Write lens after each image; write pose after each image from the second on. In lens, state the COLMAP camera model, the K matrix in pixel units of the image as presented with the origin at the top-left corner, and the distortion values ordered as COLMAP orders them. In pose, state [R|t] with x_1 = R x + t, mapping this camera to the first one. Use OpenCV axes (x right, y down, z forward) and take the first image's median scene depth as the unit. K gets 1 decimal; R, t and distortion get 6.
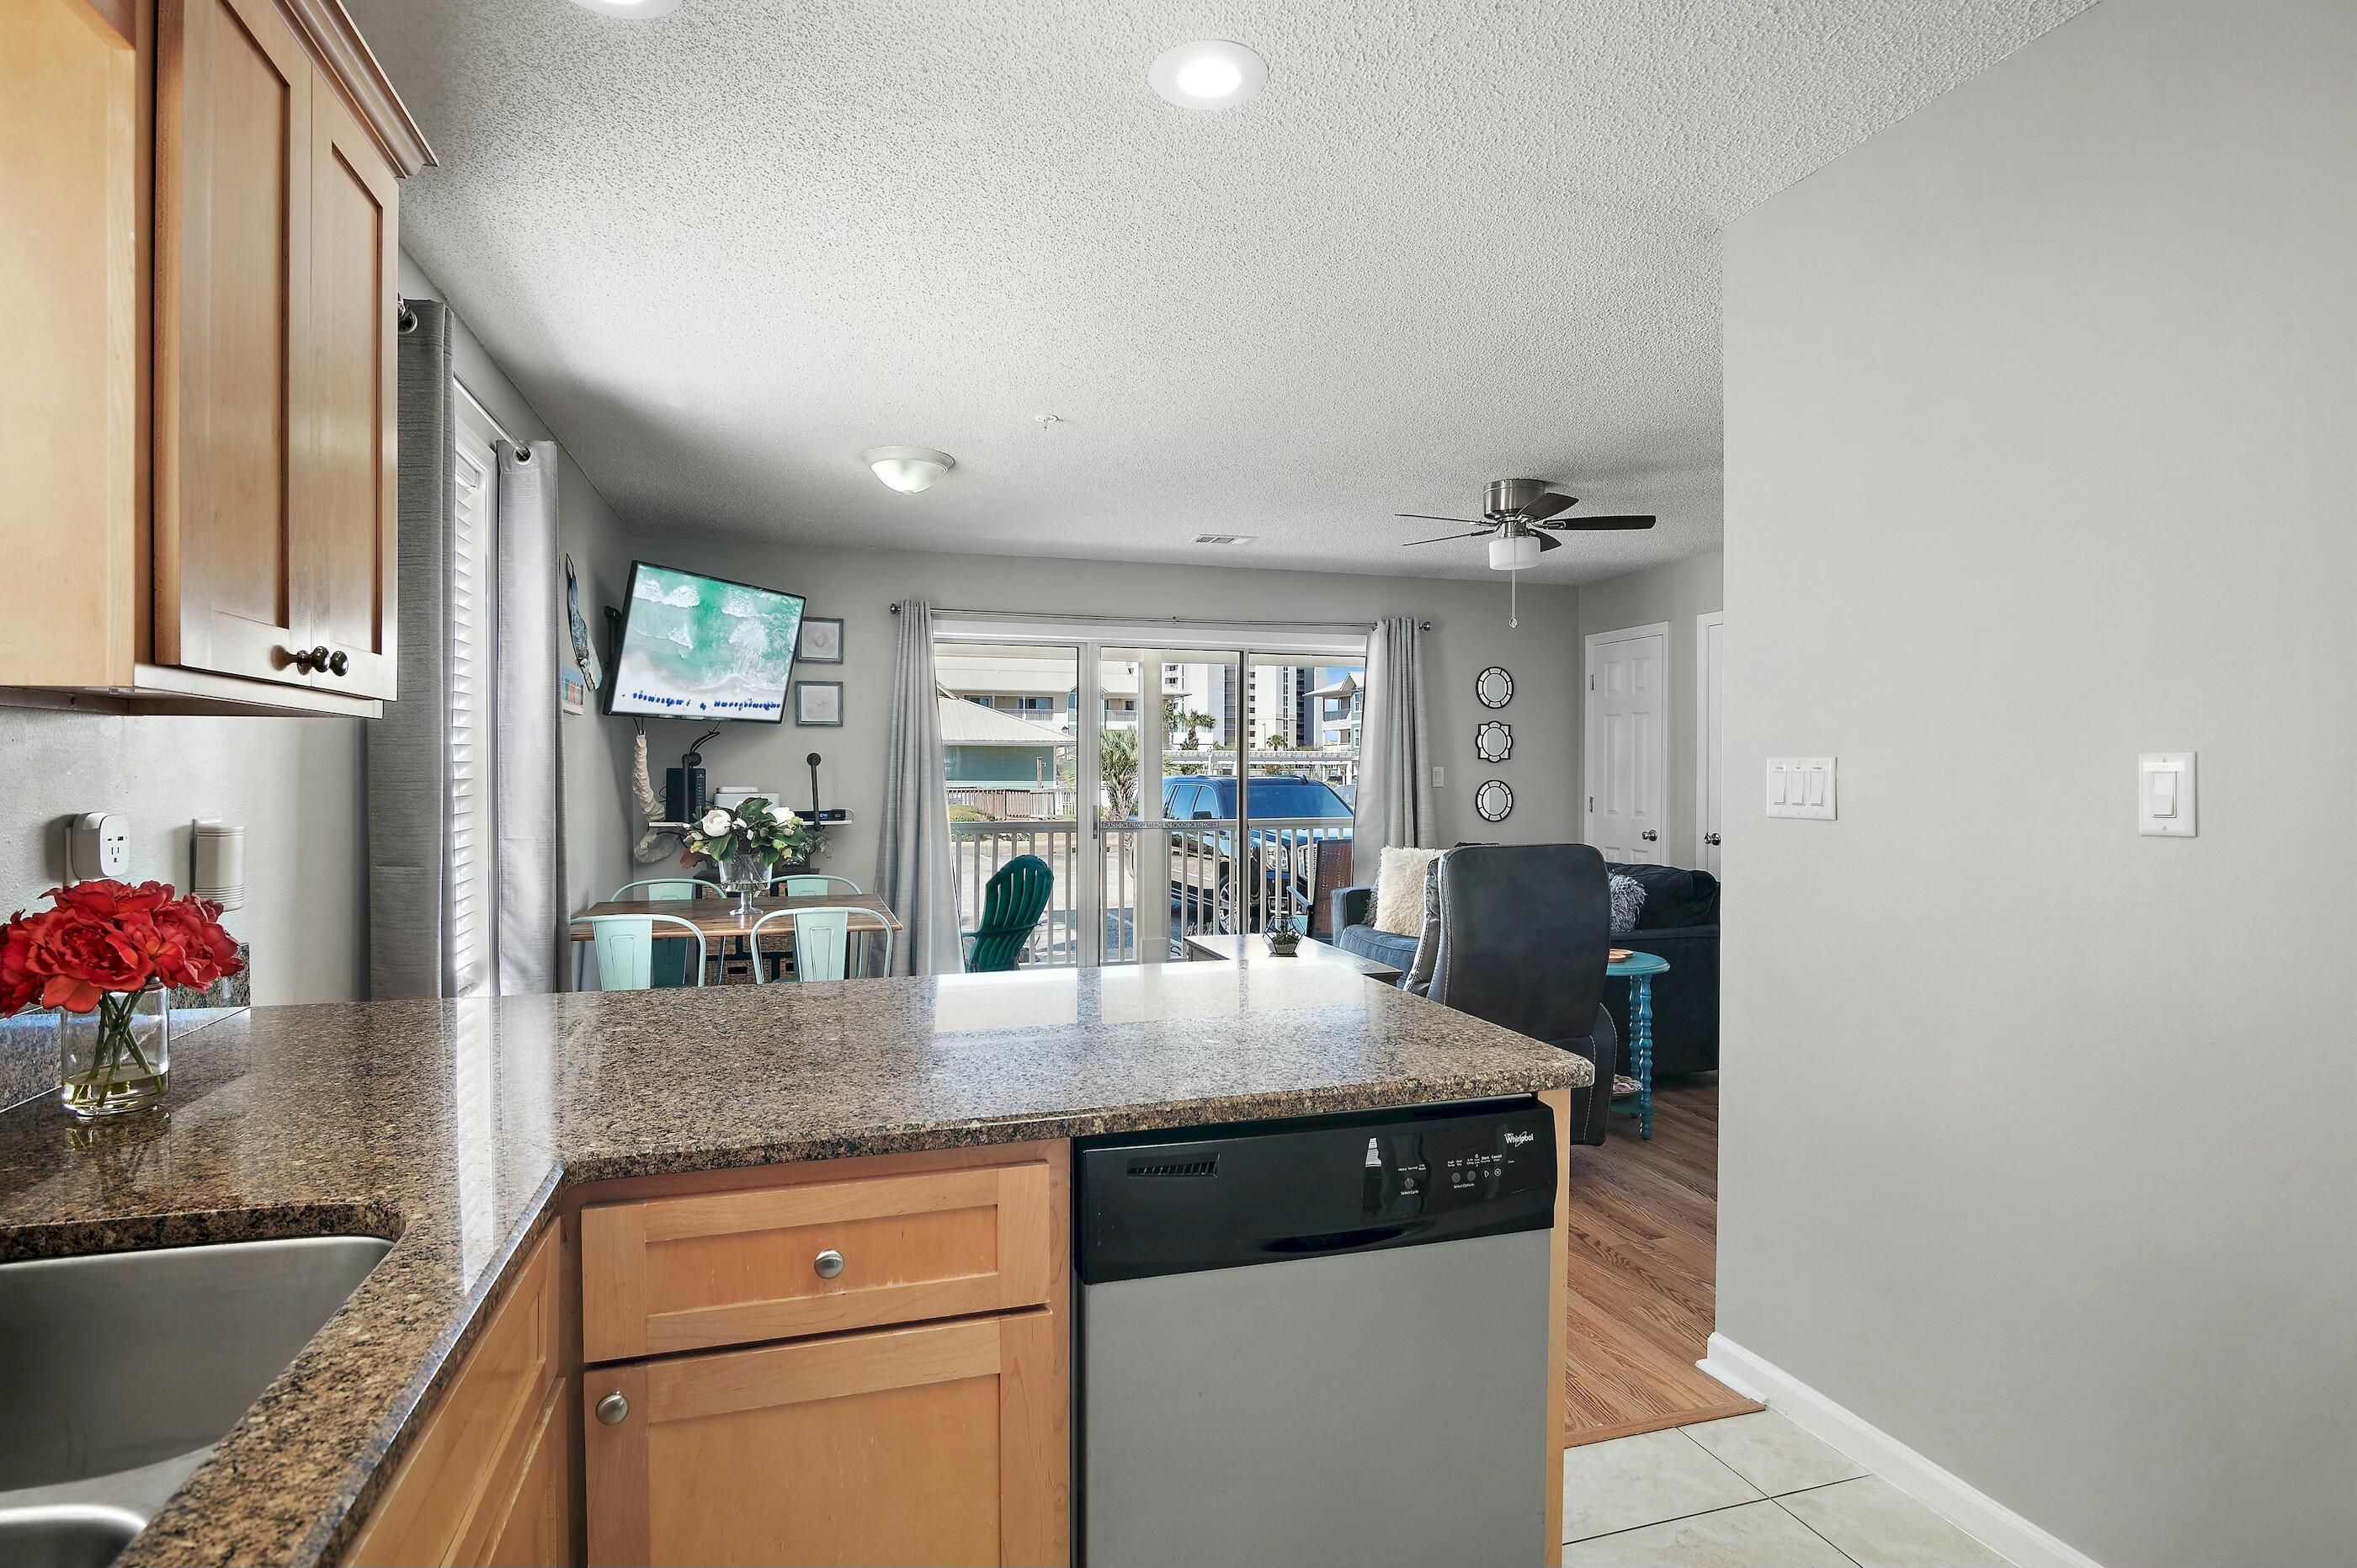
lens RADIAL K [[1209.9, 0, 1174.0], [0, 1209.9, 779.6], [0, 0, 1]] dist [-0.000218, -0.000037]
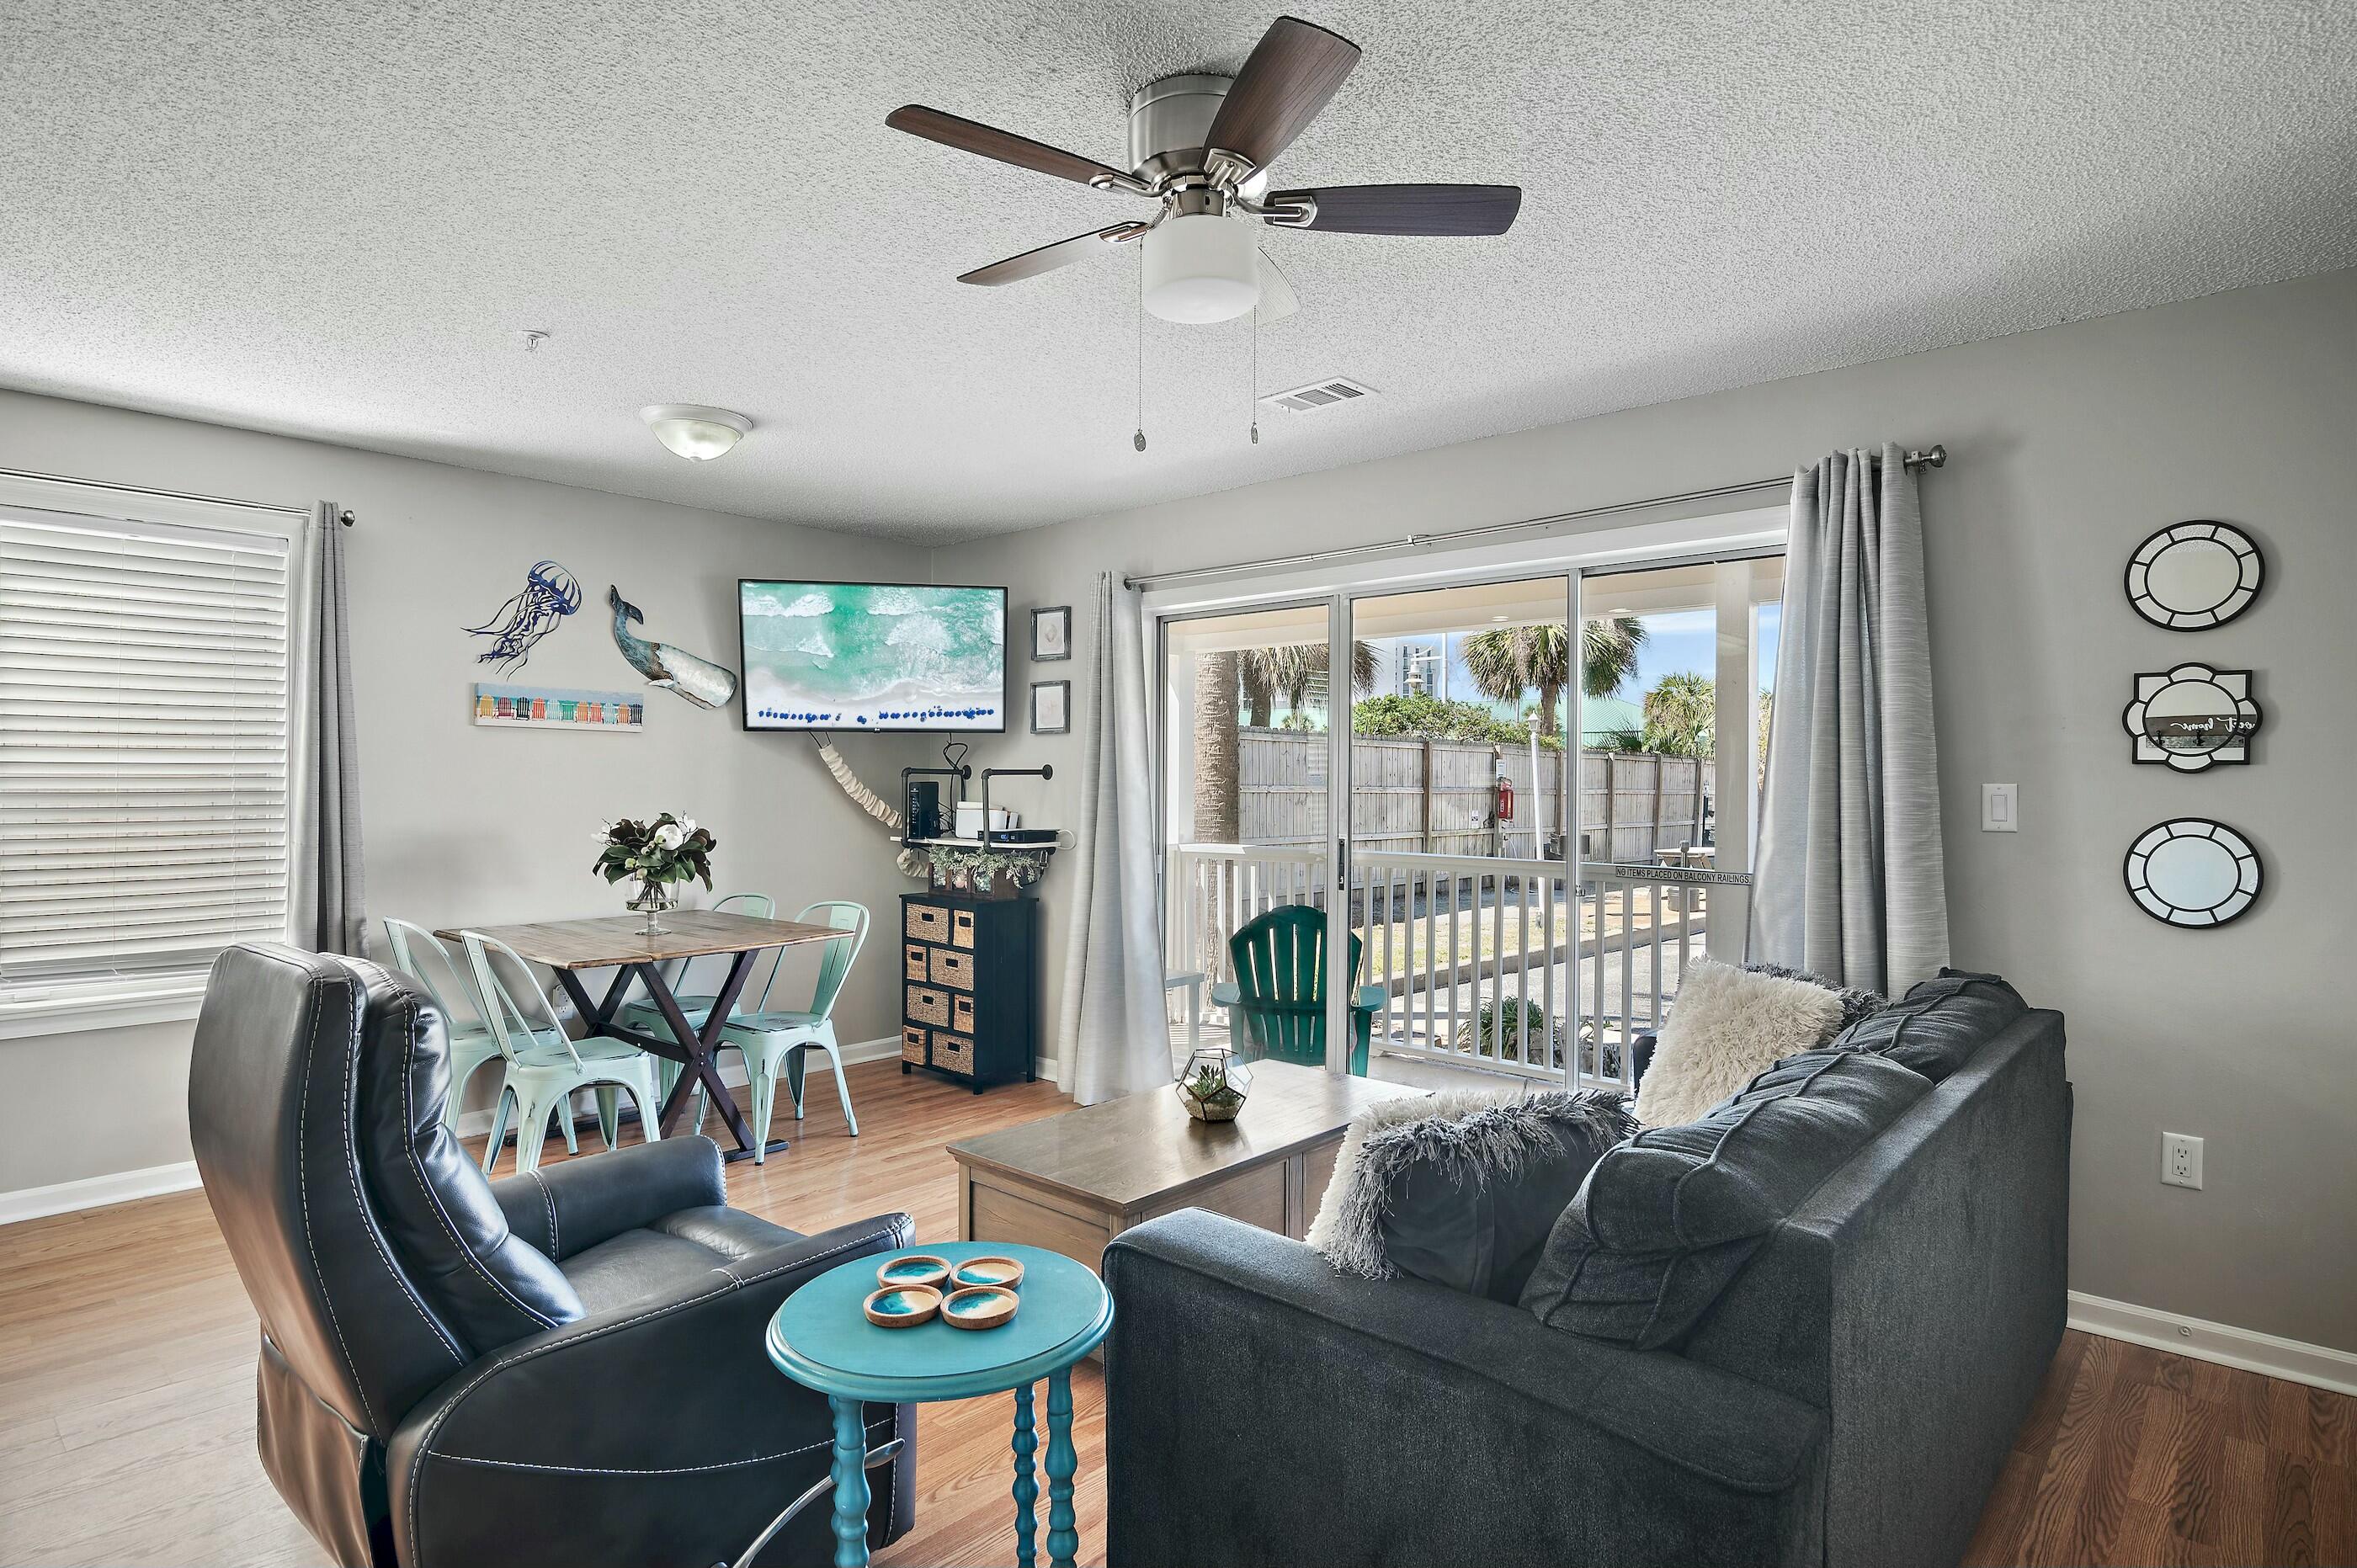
lens RADIAL K [[1245.1, 0, 1177.6], [0, 1245.1, 782.2], [0, 0, 1]] dist [0.004543, -0.000050]
pose [[0.518994, 0.002503, -0.854774, 0.450555], [-0.010988, 0.999933, -0.003743, -0.006100], [0.854707, 0.011335, 0.518987, 0.541527]]
